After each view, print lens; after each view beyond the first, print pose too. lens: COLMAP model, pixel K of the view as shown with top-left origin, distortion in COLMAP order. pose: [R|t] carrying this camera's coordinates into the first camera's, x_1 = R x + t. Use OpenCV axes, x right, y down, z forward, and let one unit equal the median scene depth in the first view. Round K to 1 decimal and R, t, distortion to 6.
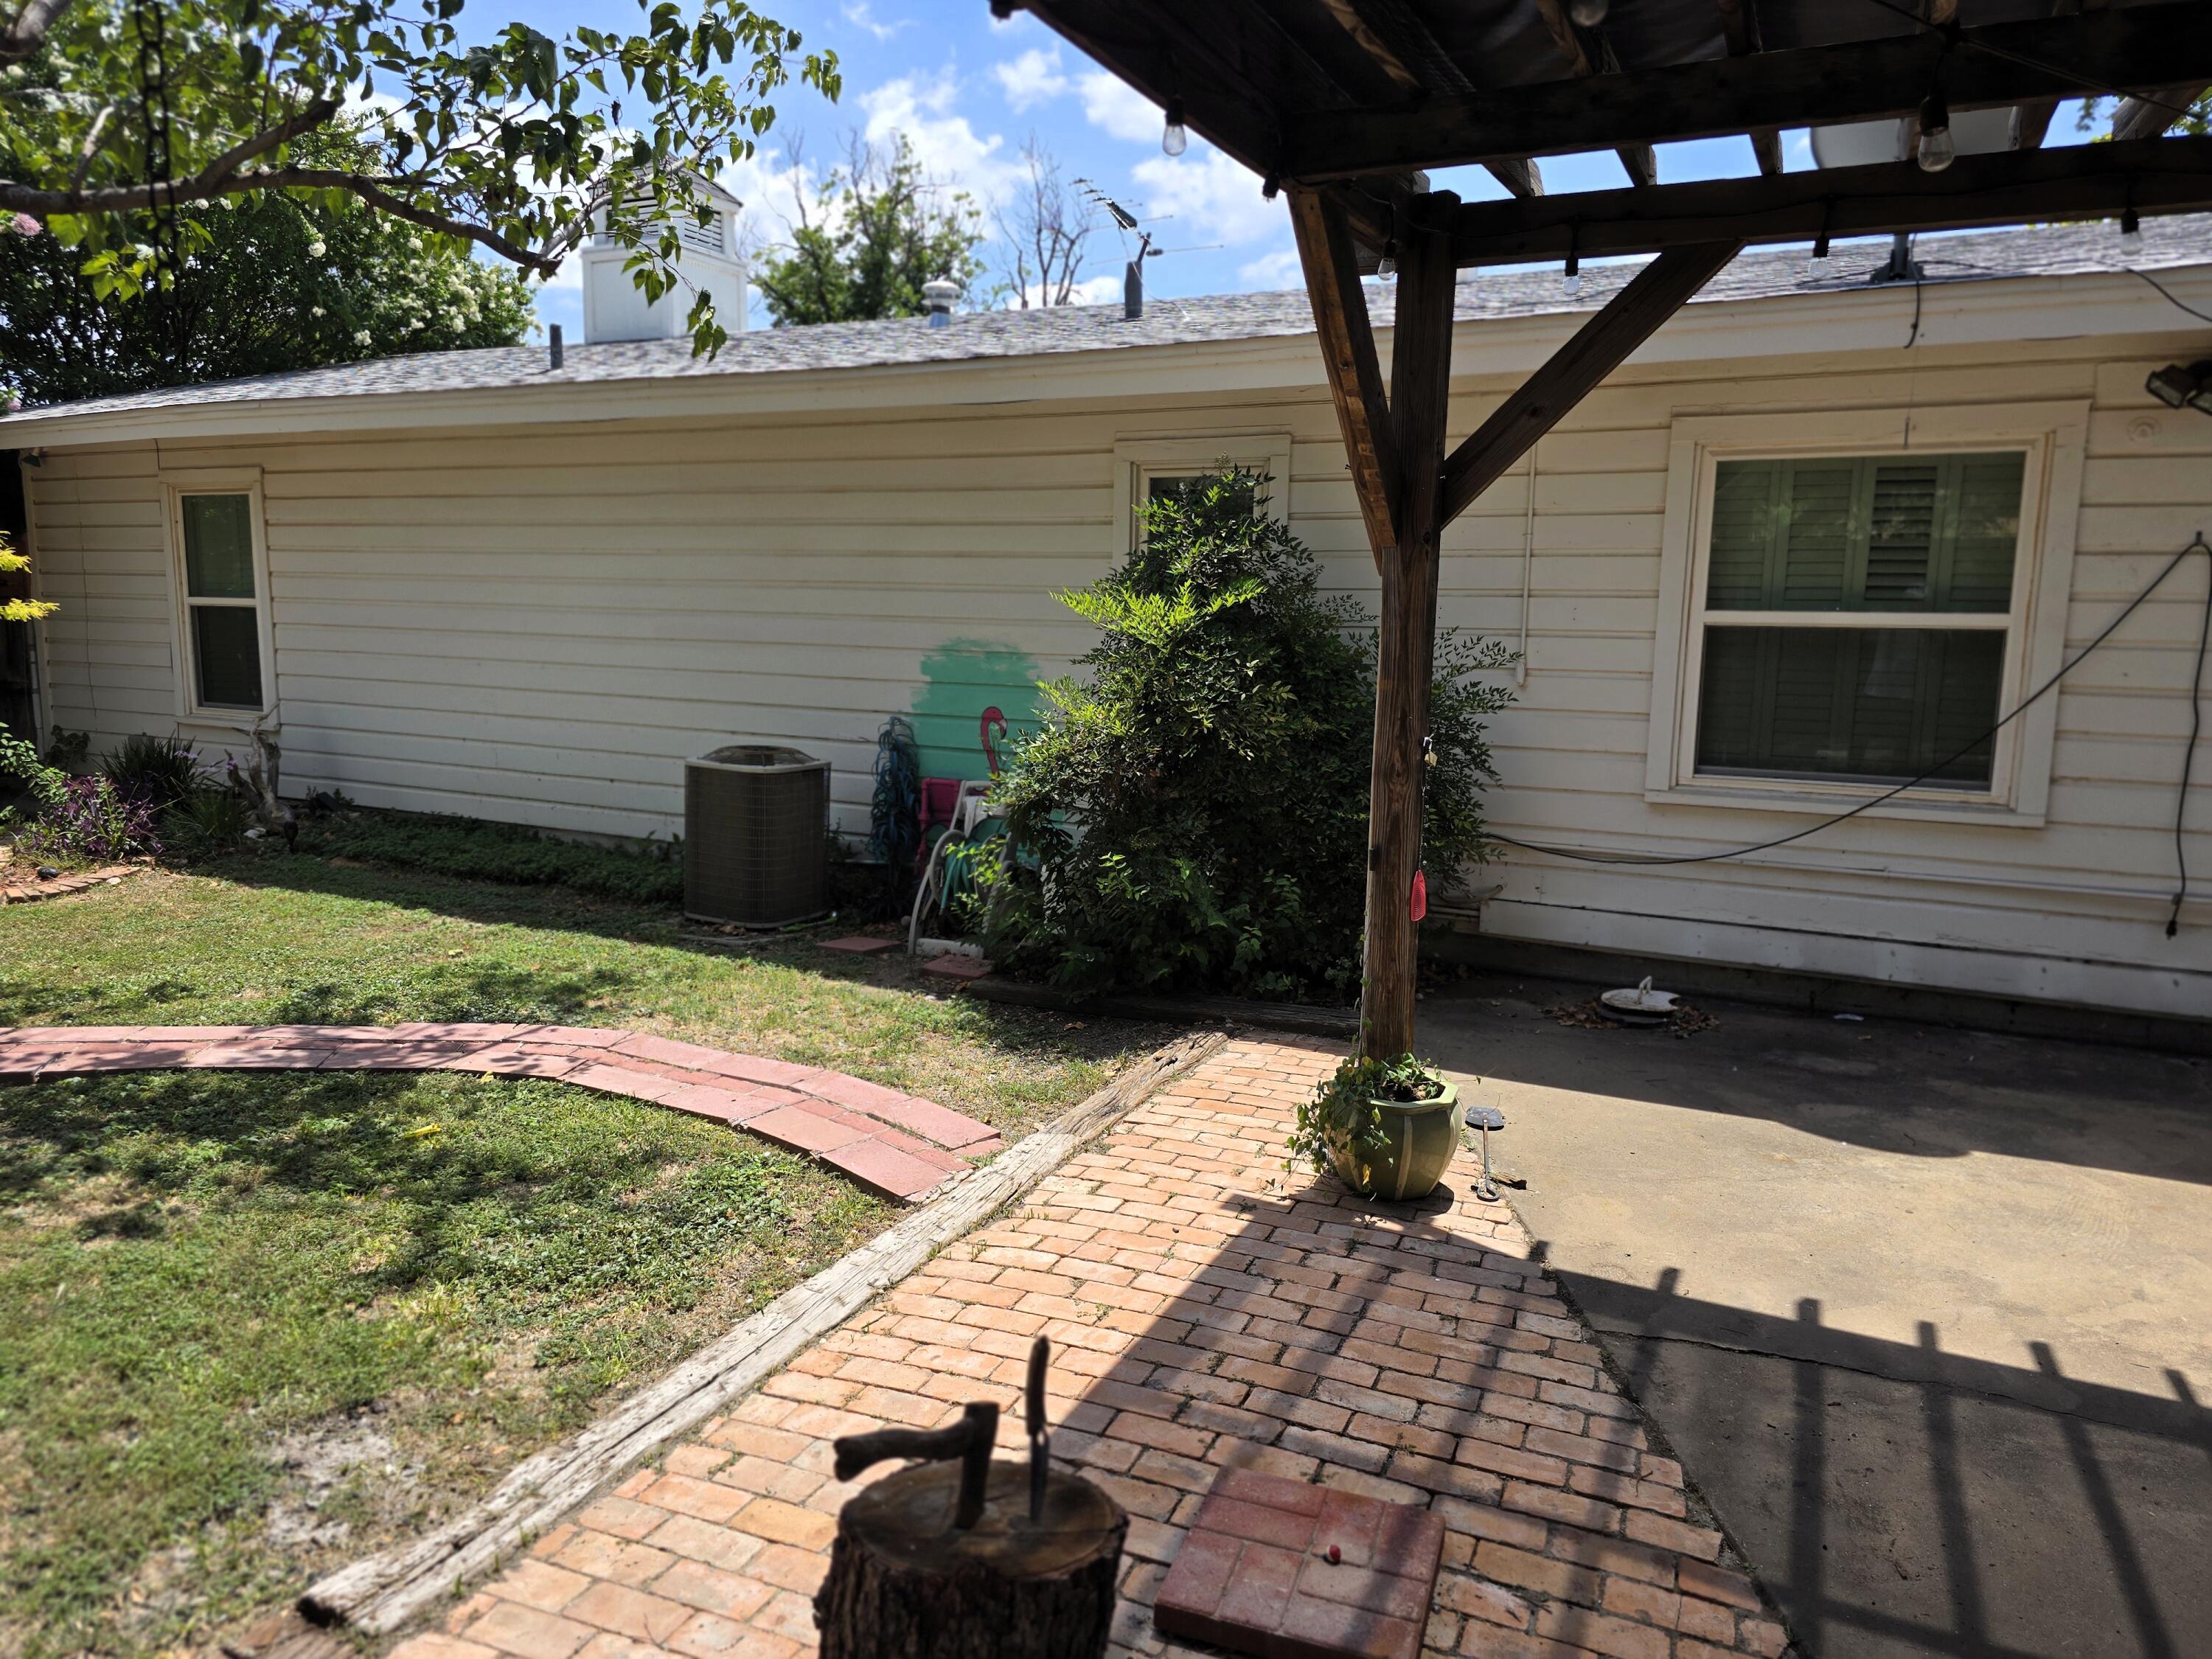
lens RADIAL K [[1430.0, 0, 1151.3], [0, 1430.0, 821.8], [0, 0, 1]] dist [0.034372, 0.000152]
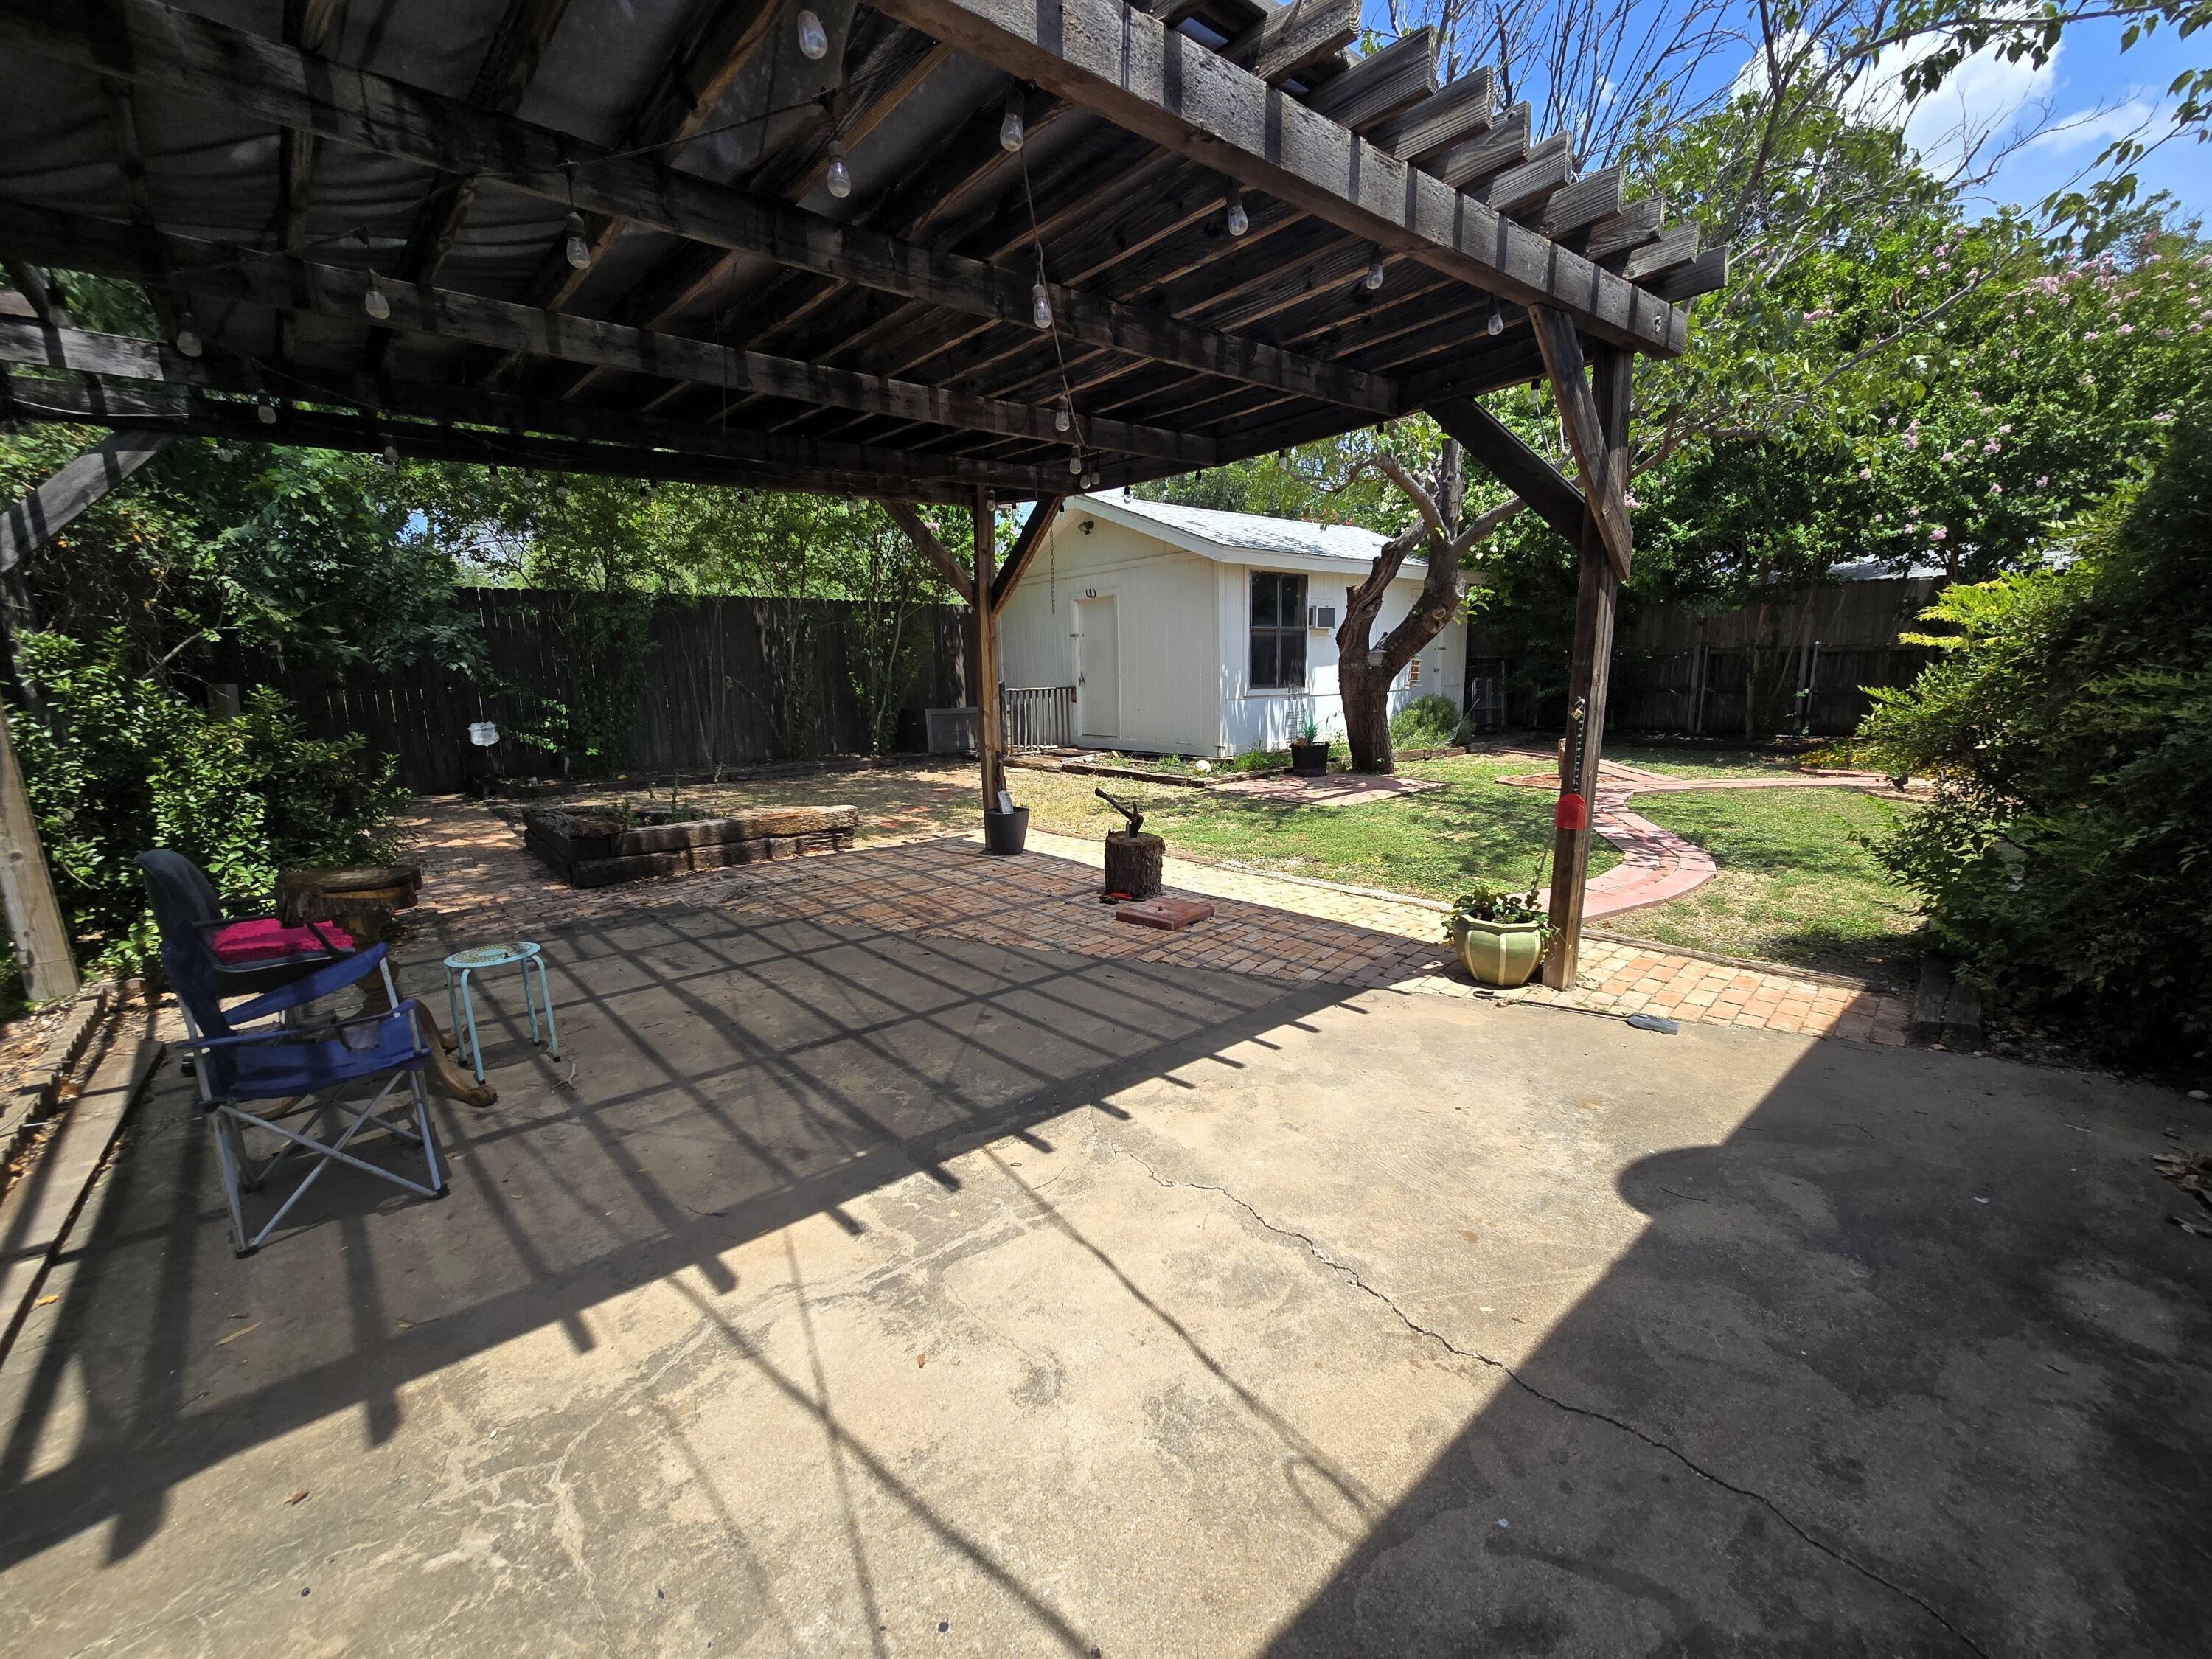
lens RADIAL K [[927.2, 0, 1094.9], [0, 927.2, 842.0], [0, 0, 1]] dist [0.010234, -0.000154]
pose [[-0.399774, 0.155245, -0.903371, 1.137060], [-0.119811, 0.968247, 0.219415, -0.054805], [0.908750, 0.195950, -0.368480, 0.870808]]
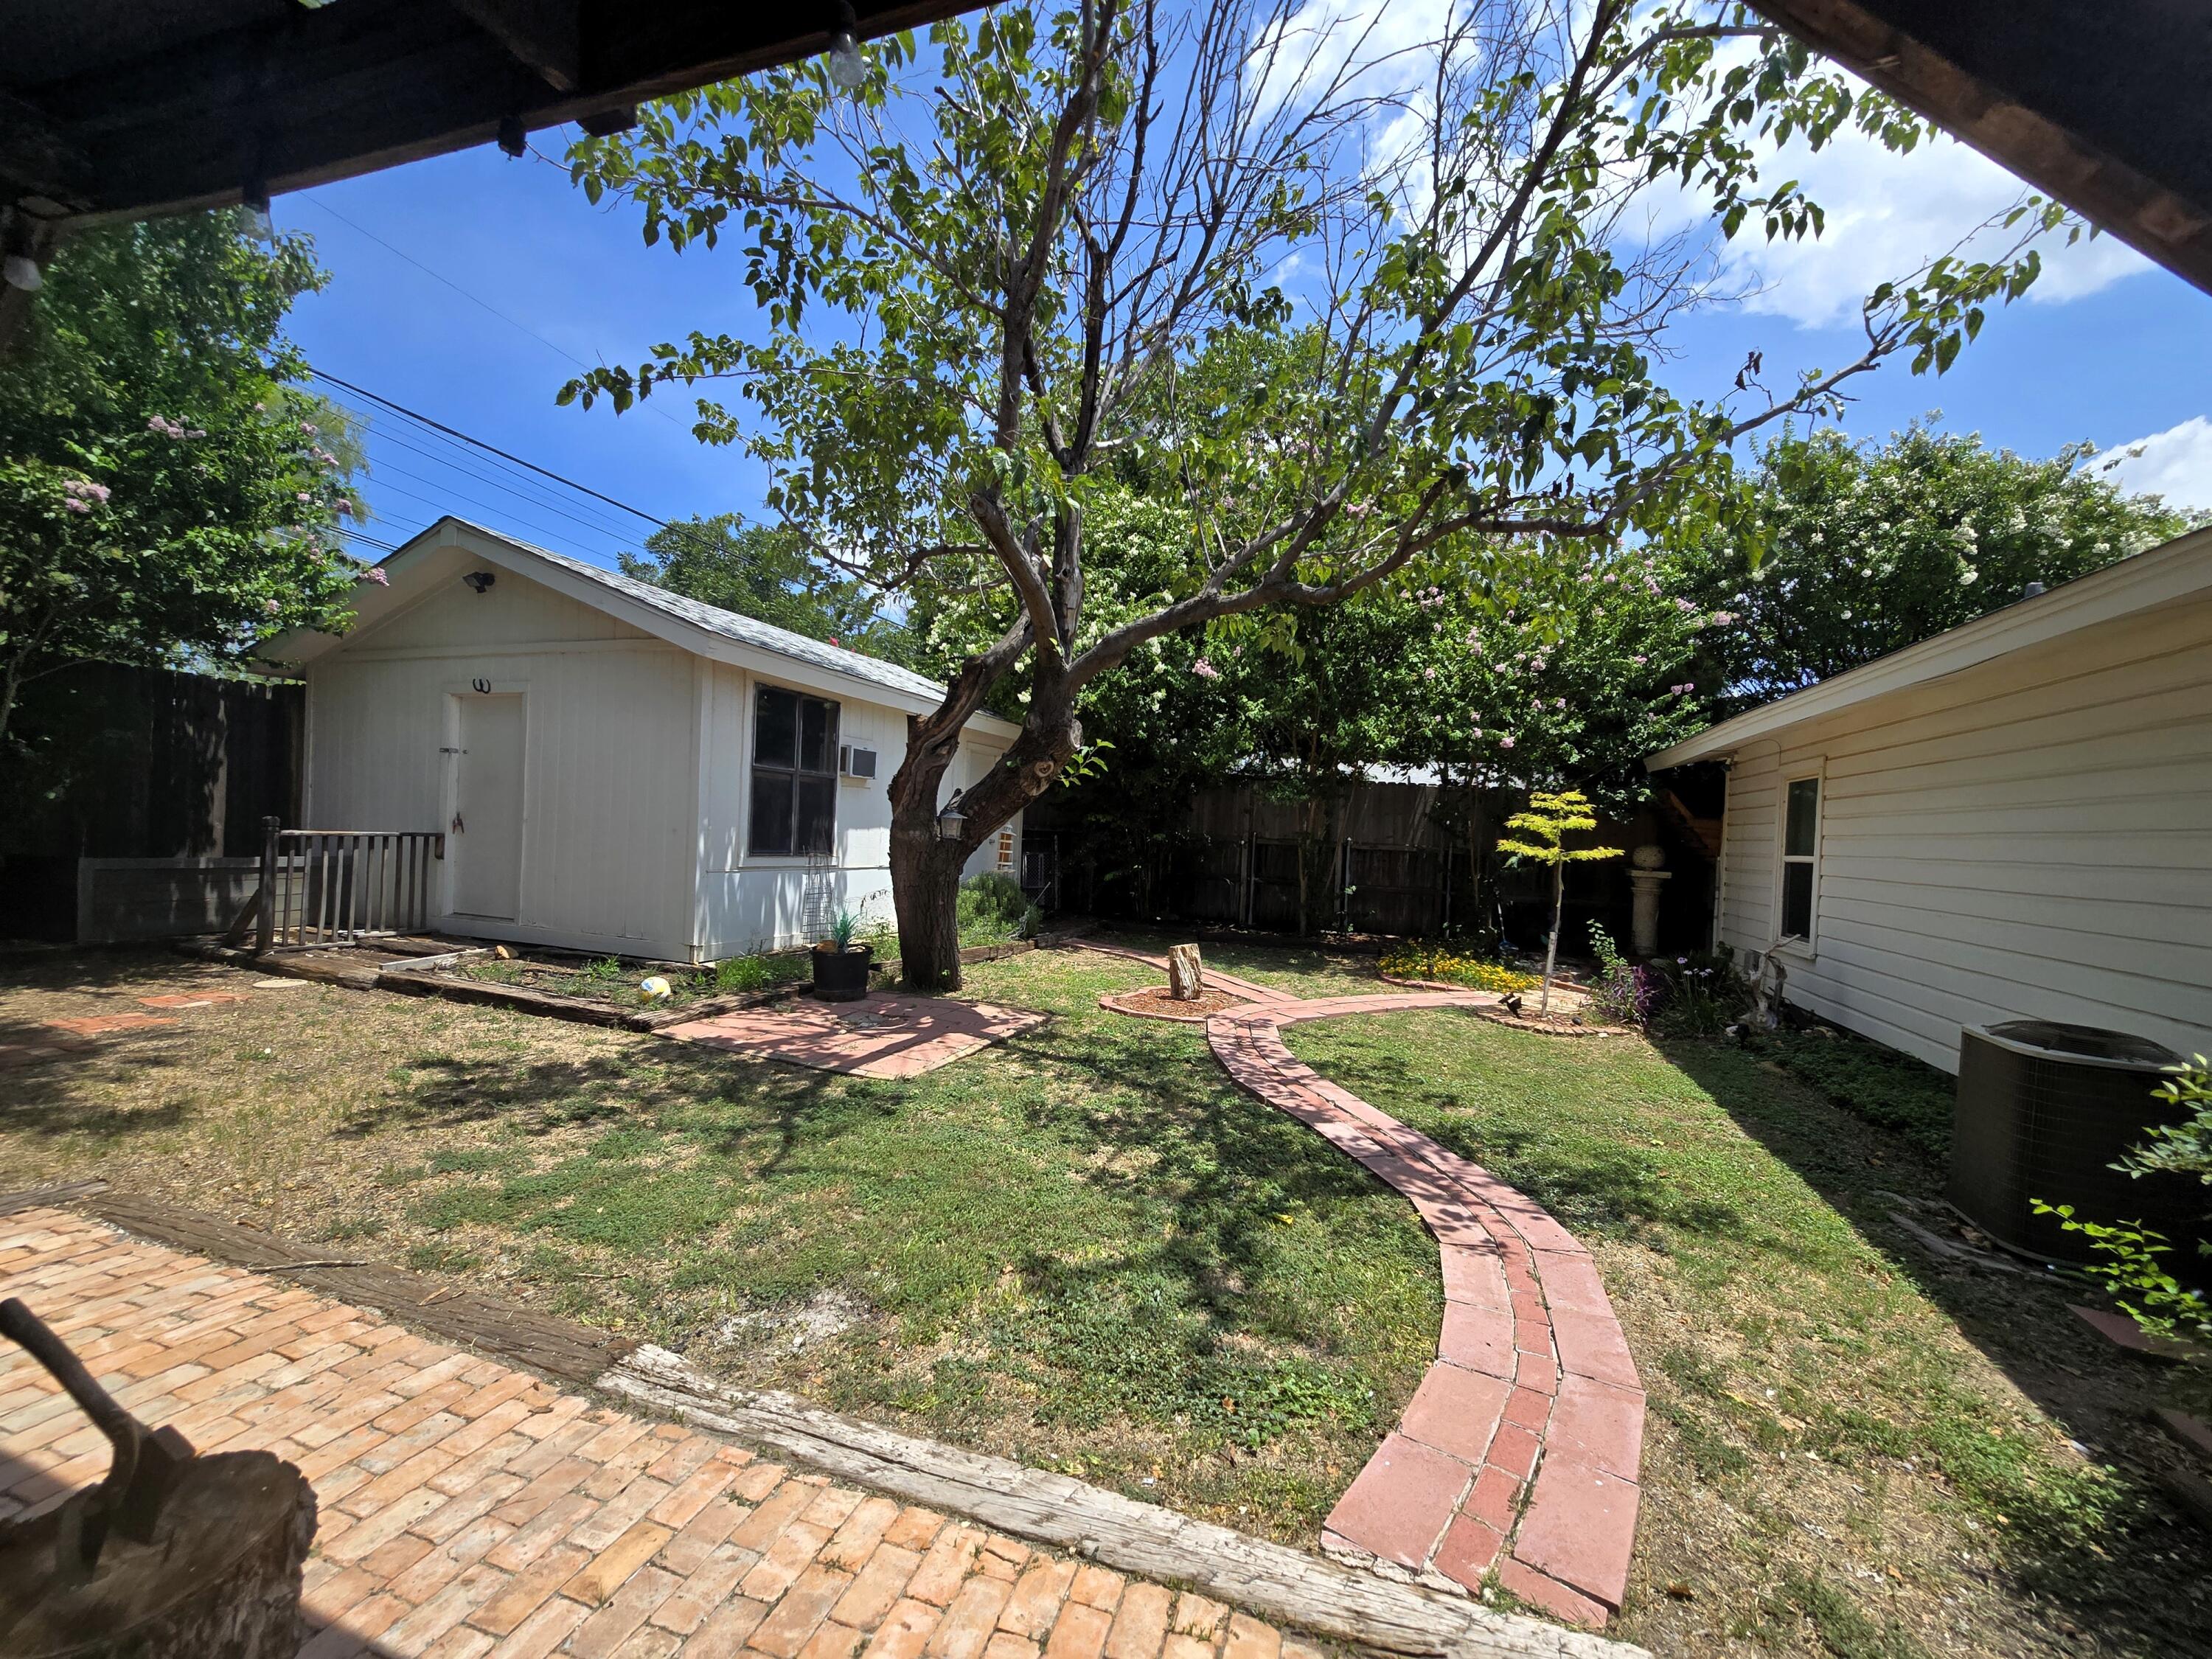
lens RADIAL K [[927.2, 0, 1094.9], [0, 927.2, 842.0], [0, 0, 1]] dist [0.010234, -0.000154]
pose [[0.096622, -0.005960, -0.995303, 0.281099], [-0.191011, 0.981284, -0.024419, -0.056672], [0.976821, 0.192474, 0.093675, 0.674072]]
